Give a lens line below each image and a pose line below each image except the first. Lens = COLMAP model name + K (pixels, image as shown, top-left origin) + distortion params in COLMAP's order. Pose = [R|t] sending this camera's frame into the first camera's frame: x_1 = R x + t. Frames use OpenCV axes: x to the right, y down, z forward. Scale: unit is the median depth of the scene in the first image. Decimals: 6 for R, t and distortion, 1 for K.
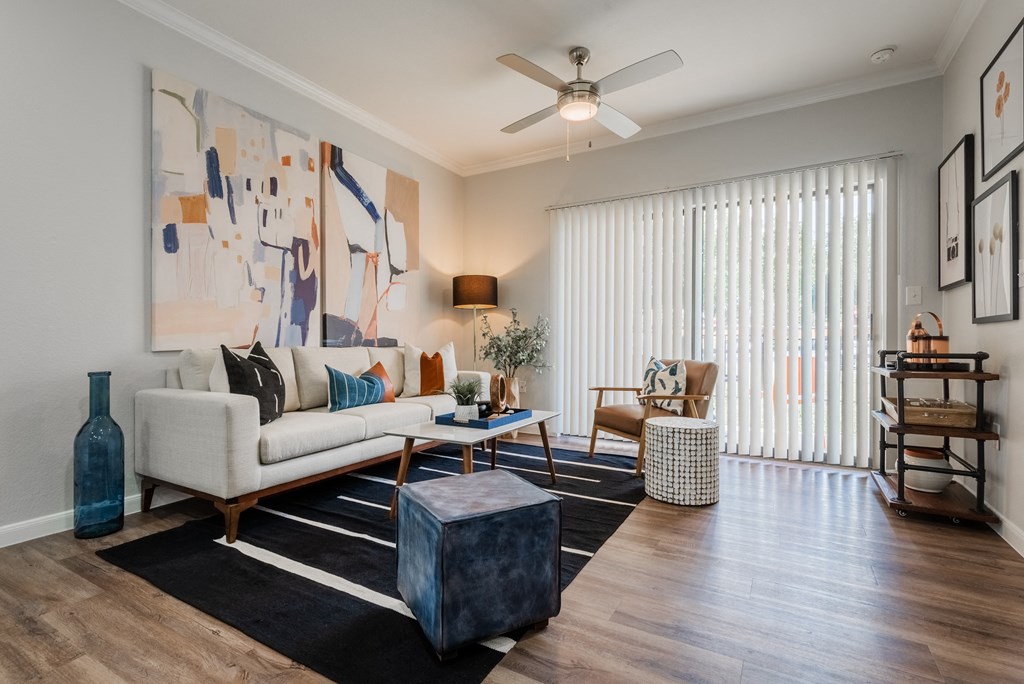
lens RADIAL K [[484.6, 0, 507.9], [0, 484.6, 342.7], [0, 0, 1]] dist [0.013121, -0.007236]
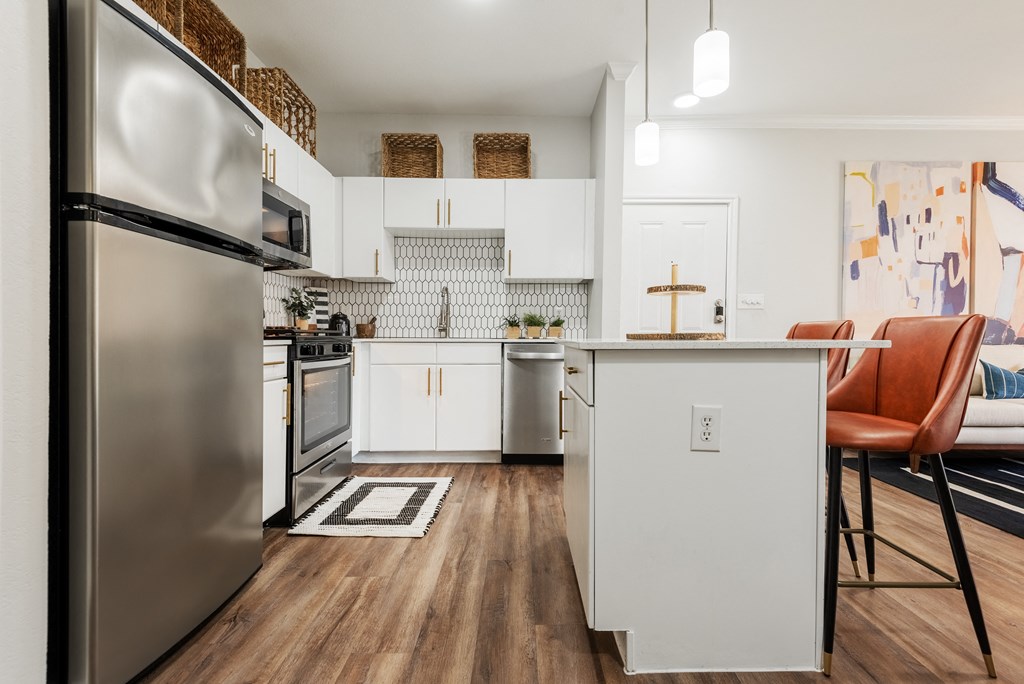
lens RADIAL K [[484.6, 0, 521.9], [0, 484.6, 340.8], [0, 0, 1]] dist [0.013121, -0.007236]
pose [[0.518732, 0.017876, -0.854750, 0.069195], [-0.010210, 0.999840, 0.014713, -0.006838], [0.854876, 0.001095, 0.518831, -0.686709]]
